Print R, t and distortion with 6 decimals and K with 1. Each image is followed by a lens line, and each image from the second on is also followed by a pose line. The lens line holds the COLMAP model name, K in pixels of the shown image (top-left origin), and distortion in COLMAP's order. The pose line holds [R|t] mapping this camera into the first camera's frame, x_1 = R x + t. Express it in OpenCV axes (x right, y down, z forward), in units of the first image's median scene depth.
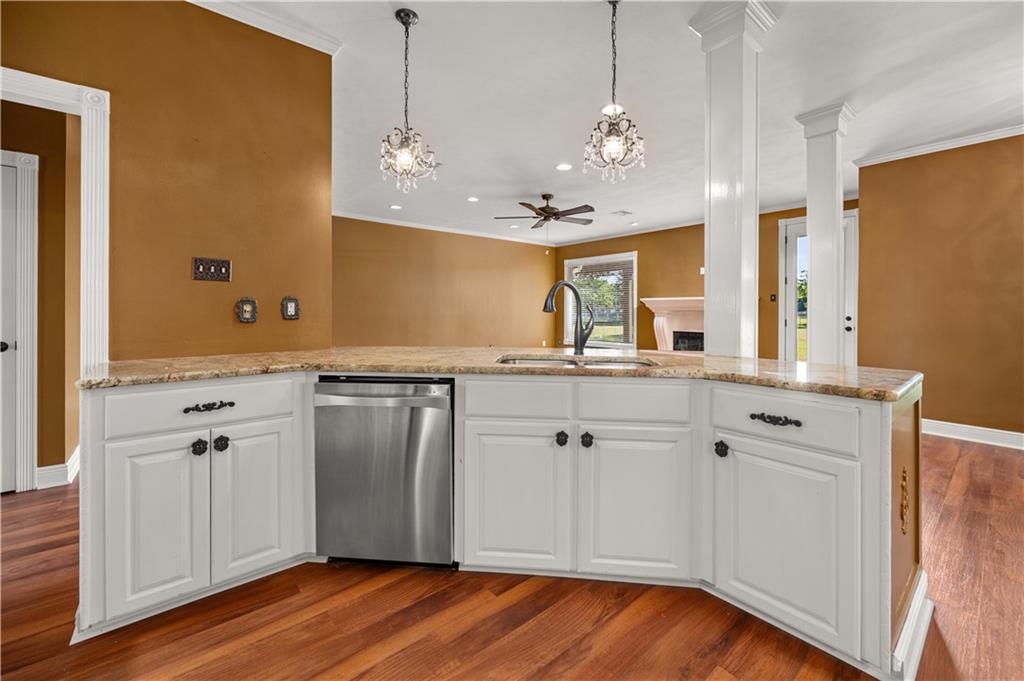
lens RADIAL K [[406.4, 0, 512.3], [0, 406.4, 321.6], [0, 0, 1]] dist [-0.000320, -0.000065]
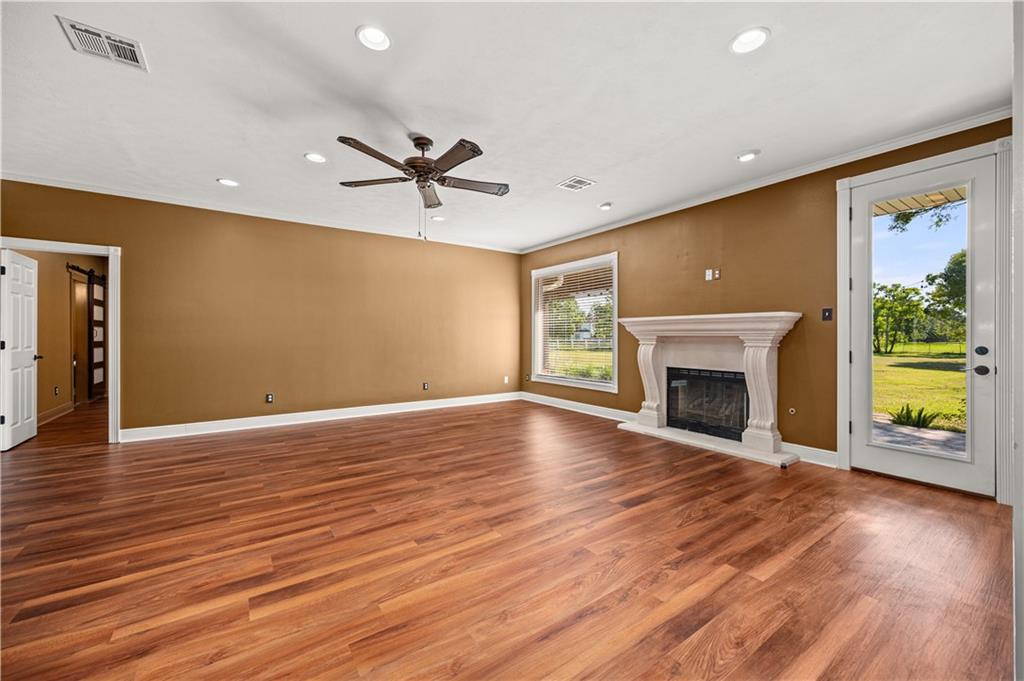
lens RADIAL K [[412.5, 0, 512.0], [0, 412.5, 340.5], [0, 0, 1]] dist [0.013661, -0.000098]
pose [[0.997544, 0.000772, -0.070039, 0.230902], [-0.001993, 0.999847, -0.017361, -0.009353], [0.070015, 0.017458, 0.997393, 0.371428]]
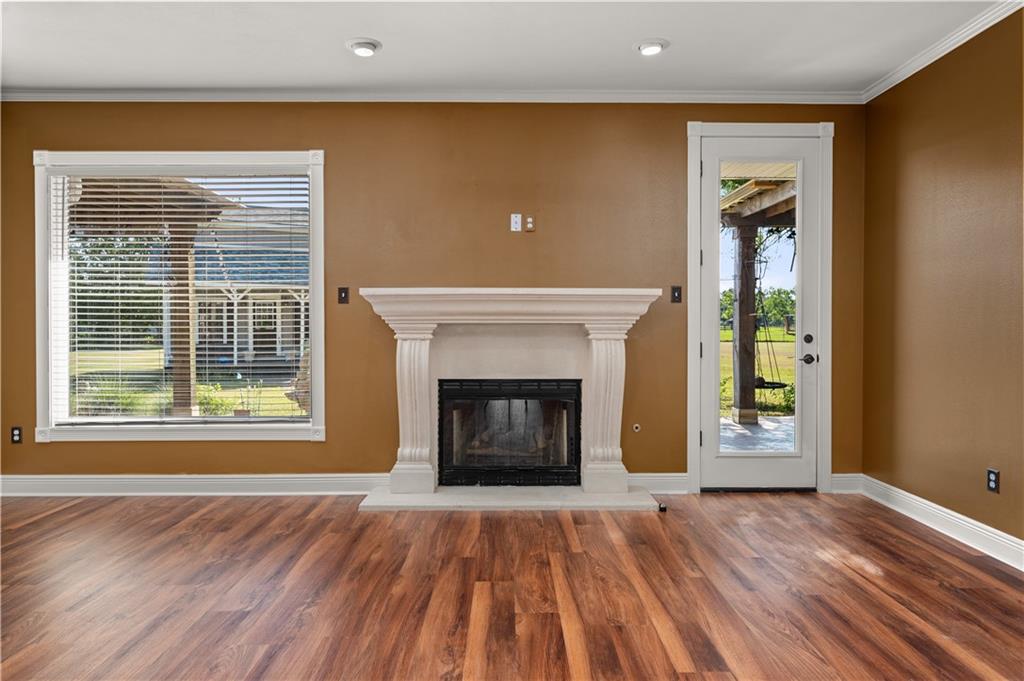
lens RADIAL K [[633.5, 0, 513.6], [0, 633.5, 334.5], [0, 0, 1]] dist [-0.003291, -0.002106]
pose [[0.614689, -0.014069, 0.788644, -0.020076], [0.022355, 0.999750, 0.000411, -0.019418], [-0.788453, 0.017378, 0.614849, 0.721213]]
